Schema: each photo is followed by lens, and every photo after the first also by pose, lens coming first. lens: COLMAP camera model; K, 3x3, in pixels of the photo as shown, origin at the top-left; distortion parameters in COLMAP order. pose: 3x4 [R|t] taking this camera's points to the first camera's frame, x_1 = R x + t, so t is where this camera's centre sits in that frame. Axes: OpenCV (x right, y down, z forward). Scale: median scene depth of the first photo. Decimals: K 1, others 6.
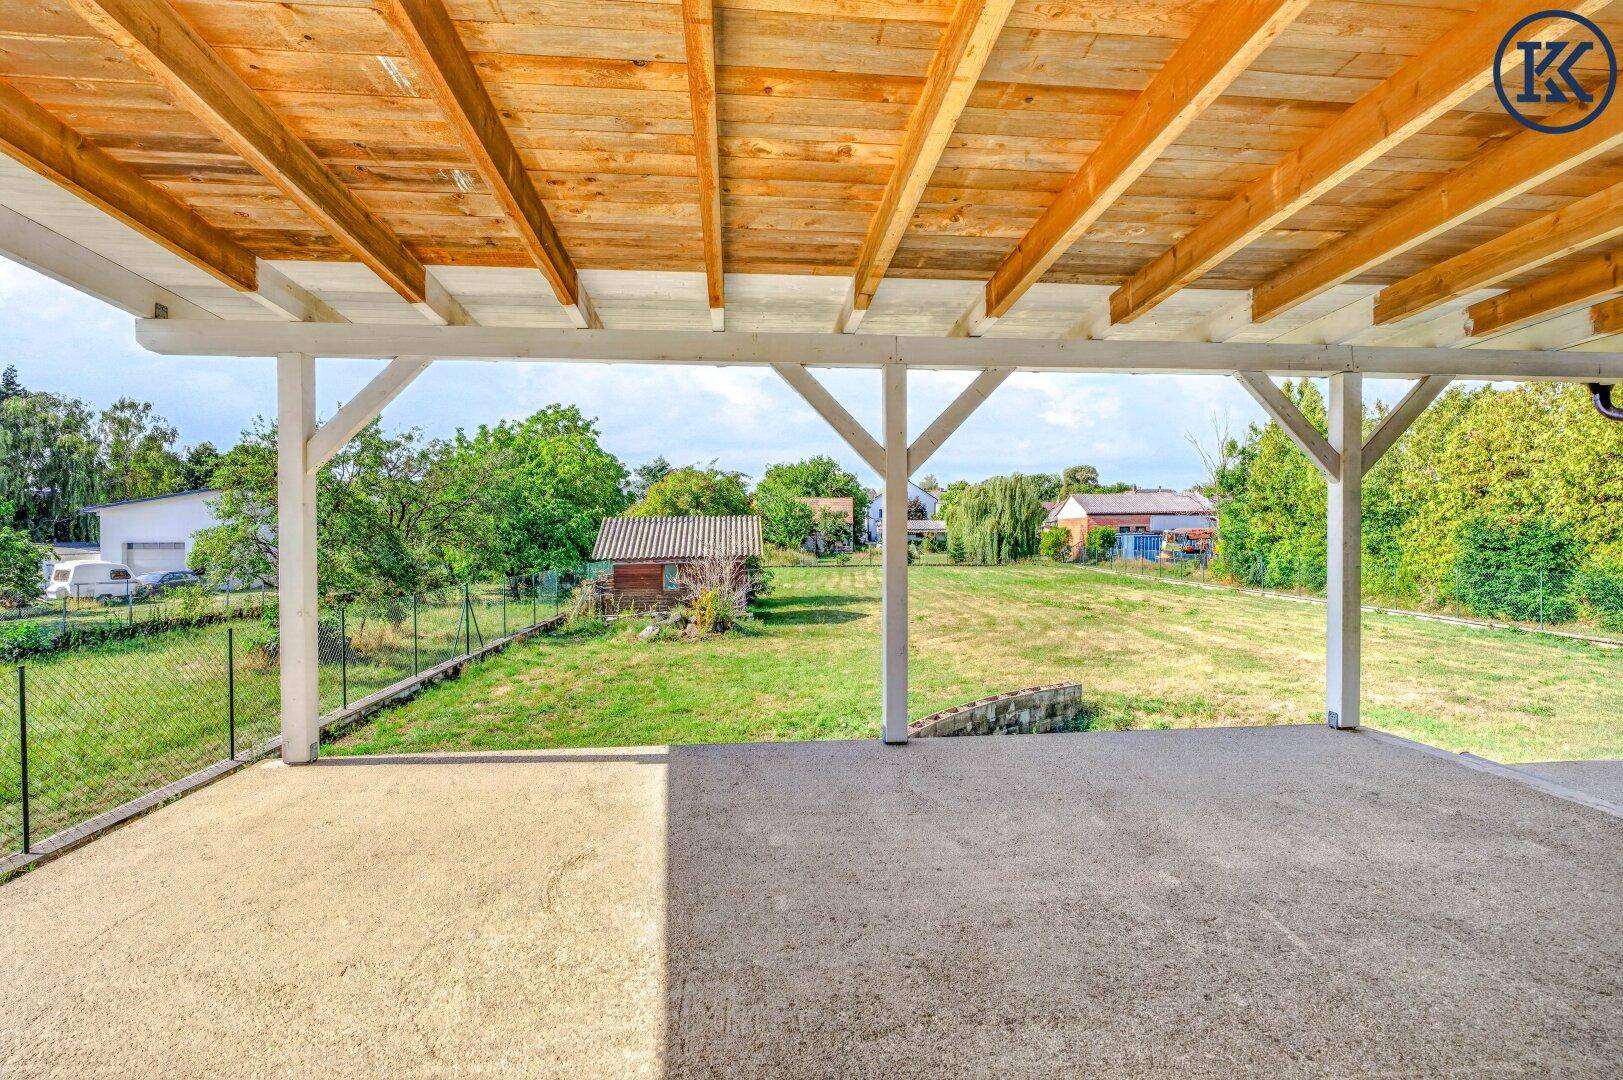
lens RADIAL K [[753.4, 0, 811.5], [0, 753.4, 540.0], [0, 0, 1]] dist [-0.006621, -0.000413]
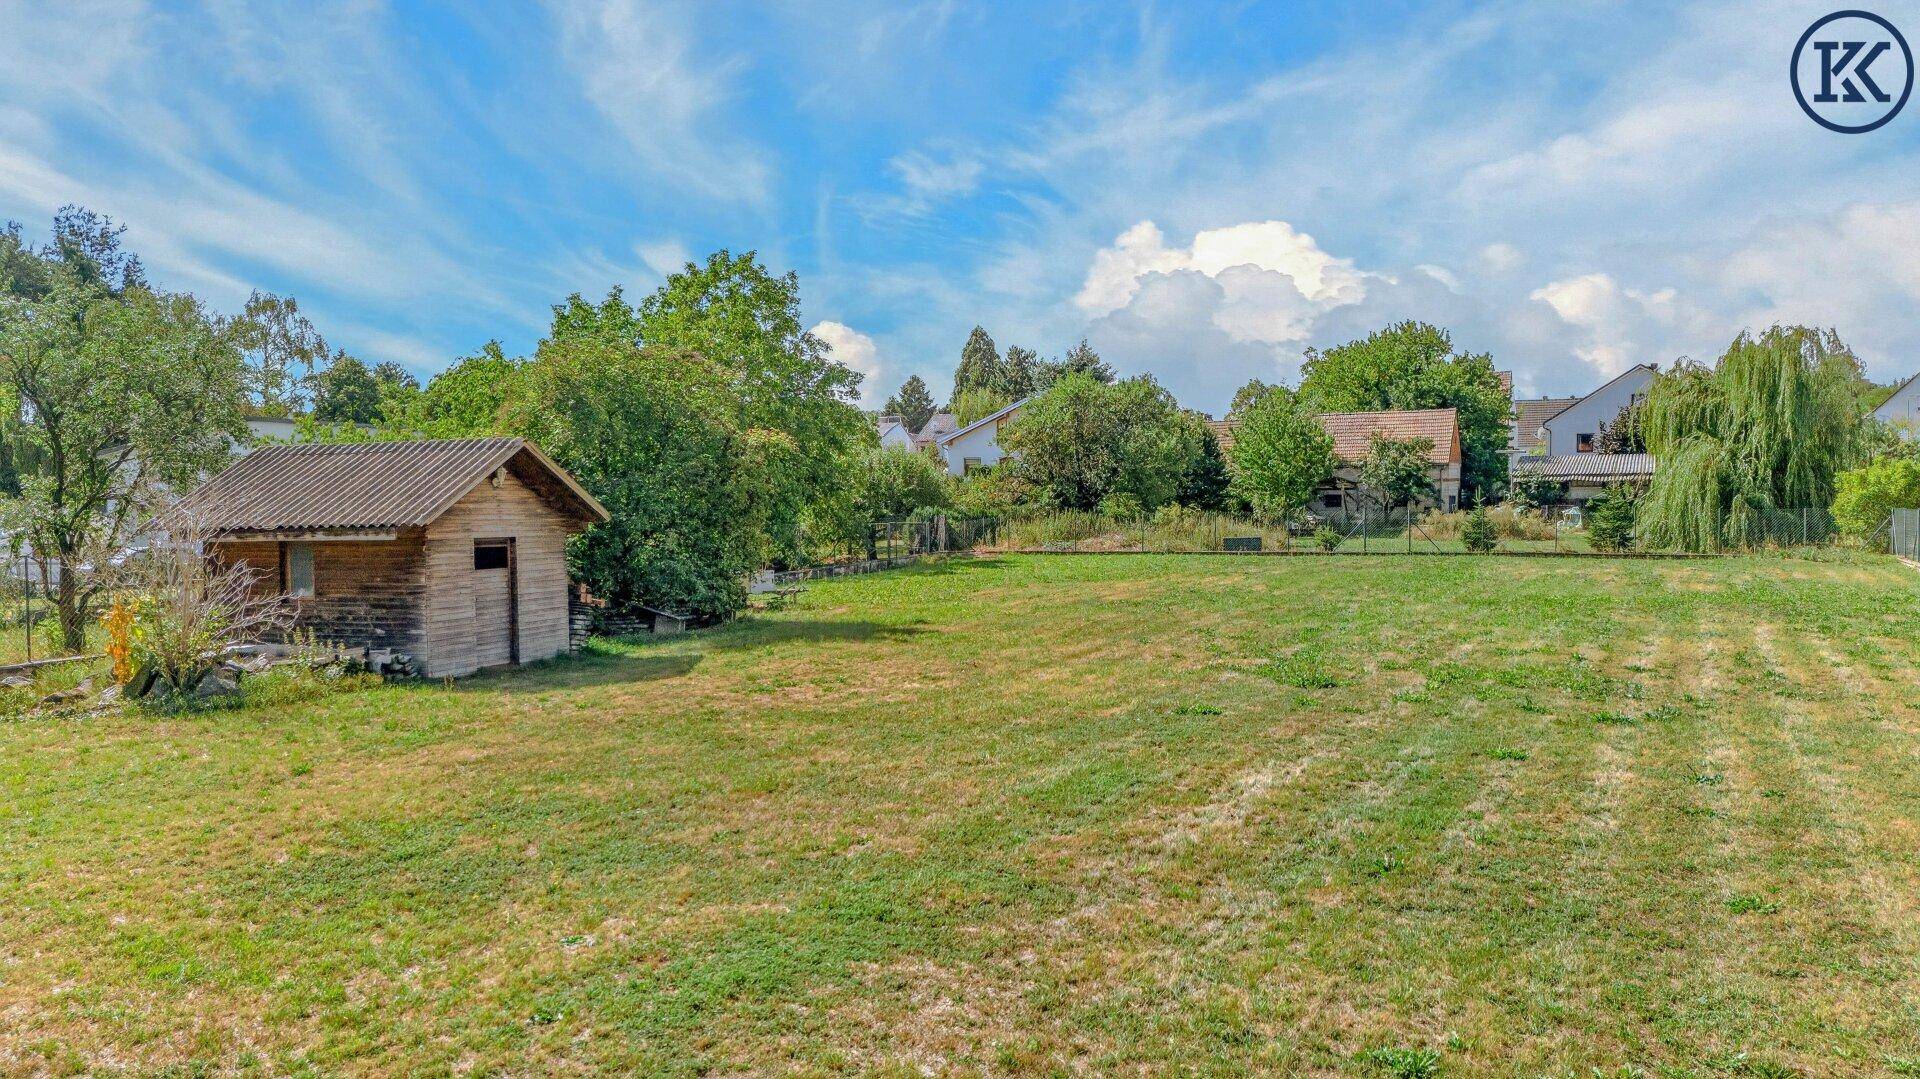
lens RADIAL K [[1356.7, 0, 958.3], [0, 1356.7, 530.7], [0, 0, 1]] dist [0.039828, -0.000246]
pose [[0.907339, 0.004272, -0.420378, 0.351218], [0.003980, 0.999816, 0.018750, 0.006768], [0.420381, -0.018686, 0.907155, 0.261472]]
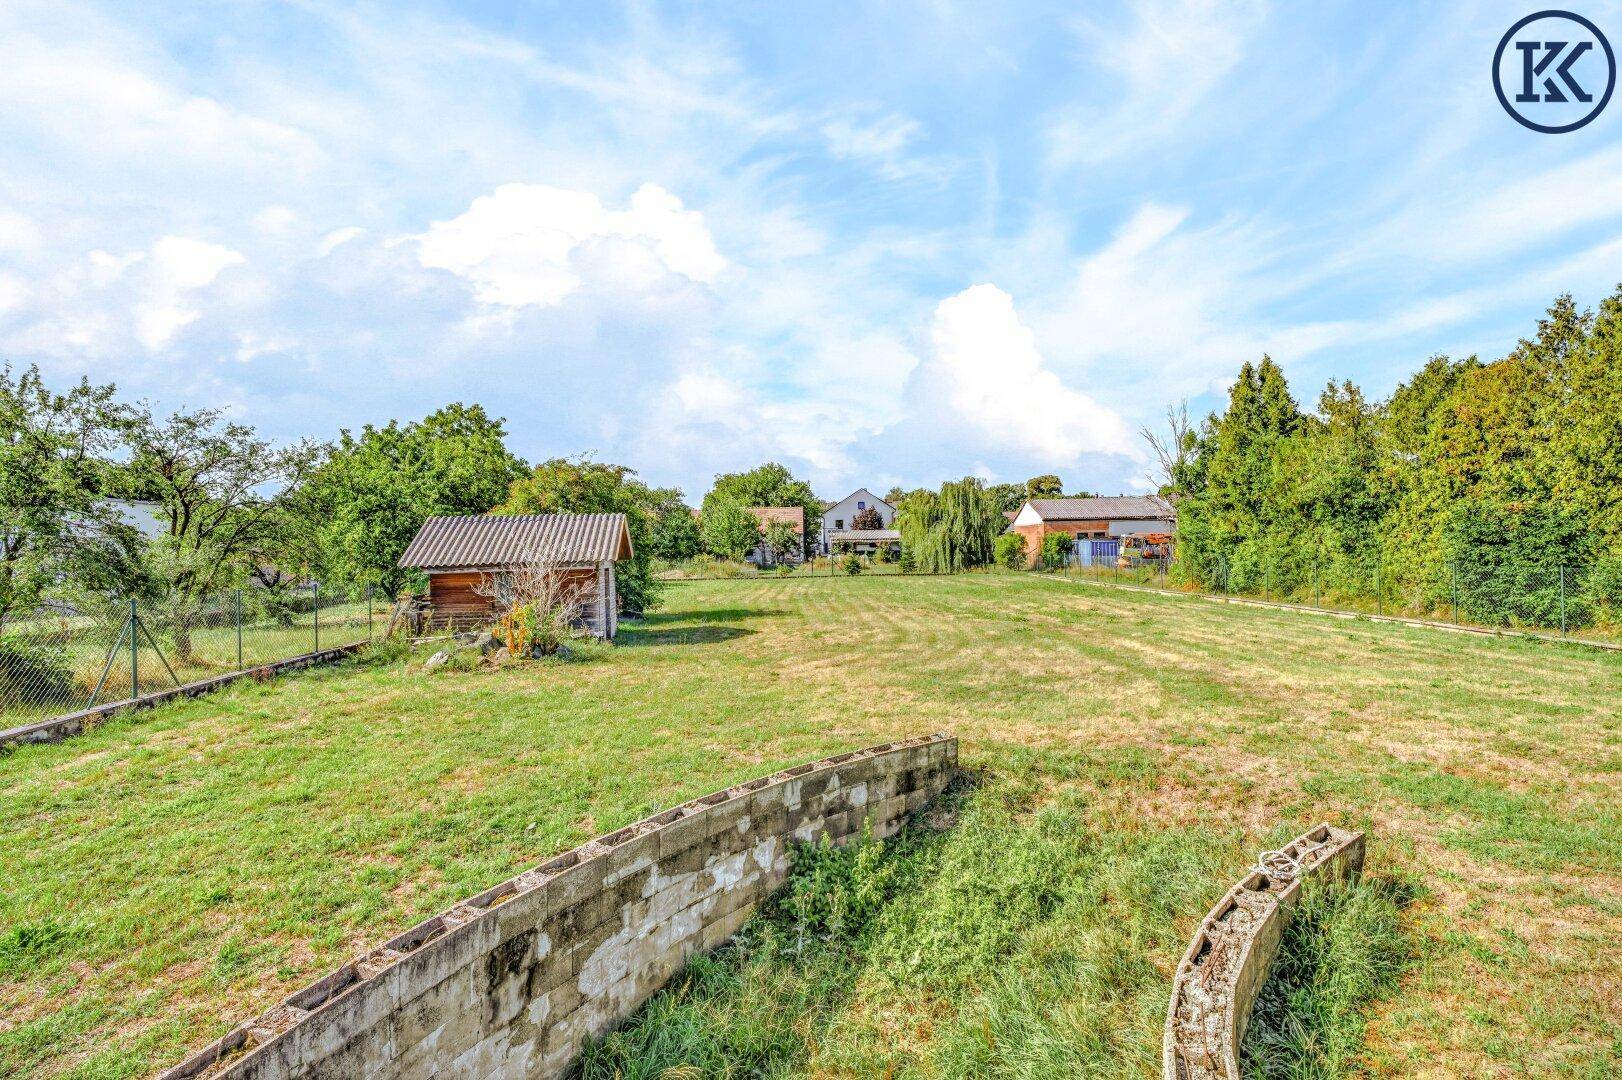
lens RADIAL K [[755.8, 0, 811.9], [0, 755.8, 538.9], [0, 0, 1]] dist [-0.001810, -0.000159]
pose [[0.999134, -0.011261, 0.040065, 0.071358], [0.012082, 0.999721, -0.020305, 0.010696], [-0.039825, 0.020771, 0.998991, 0.118535]]
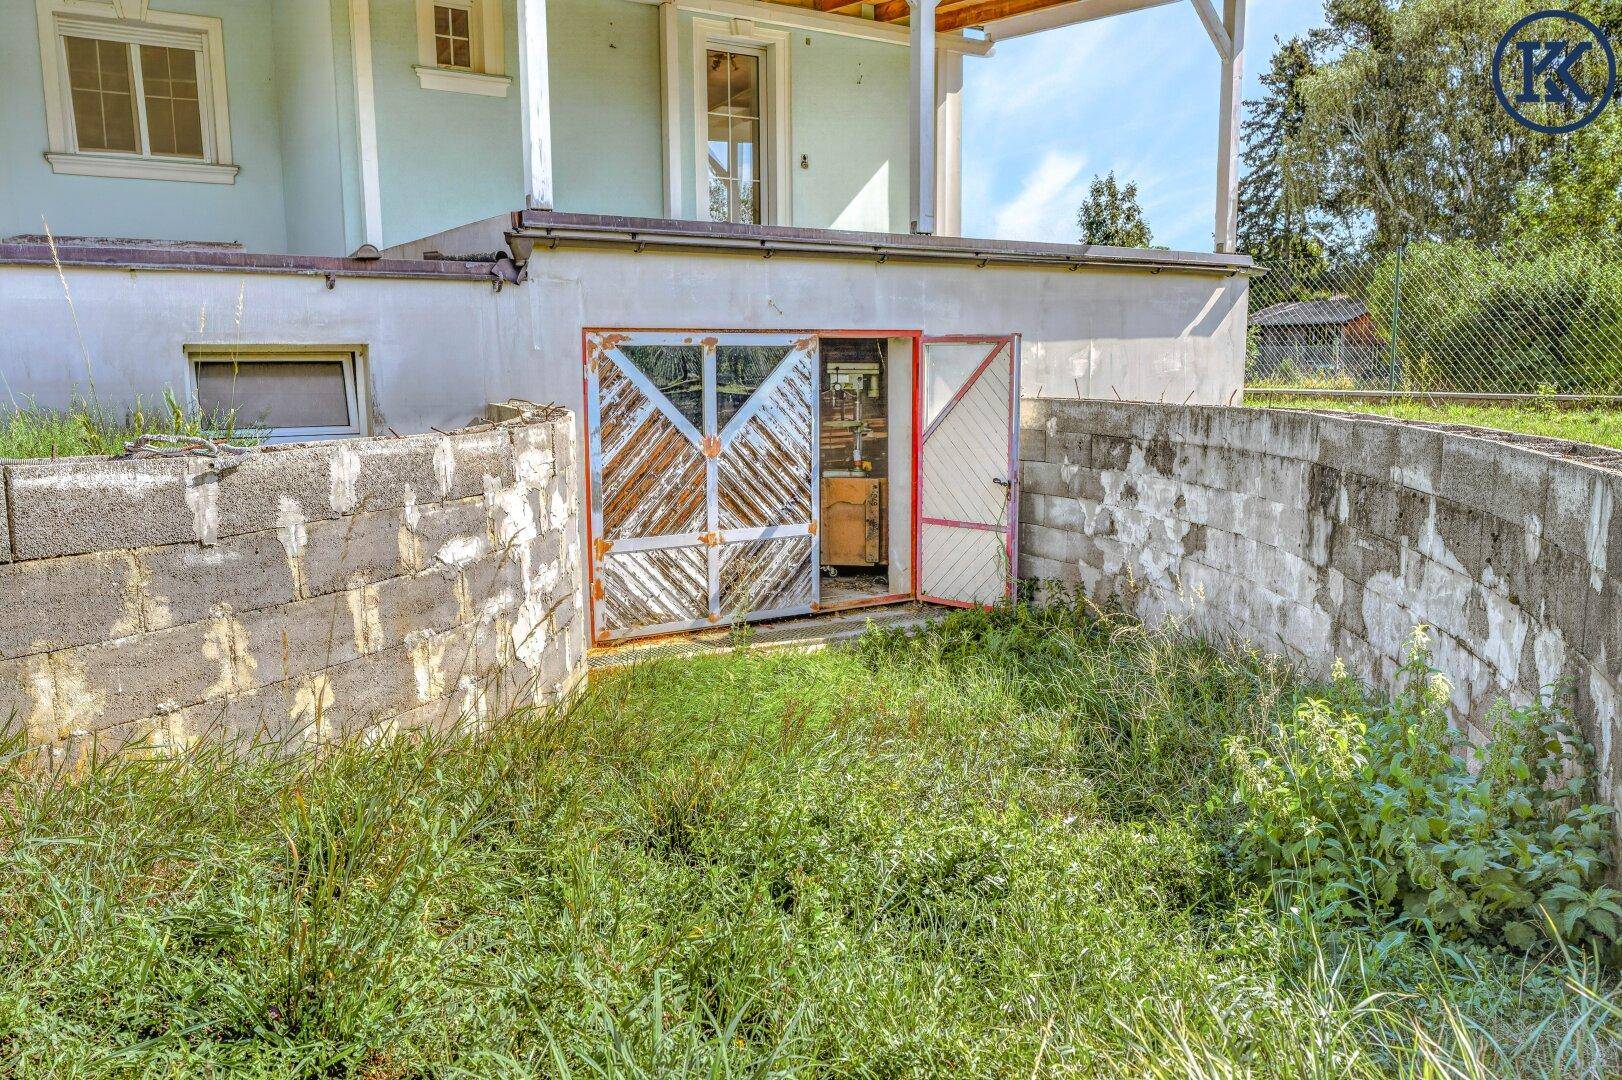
lens RADIAL K [[1234.6, 0, 811.0], [0, 1234.6, 540.0], [0, 0, 1]] dist [-0.002861, -0.001889]
pose [[-0.889719, 0.074679, -0.450358, 0.156449], [0.005339, 0.988164, 0.153311, 0.058083], [0.456476, 0.133999, -0.879587, 0.355569]]
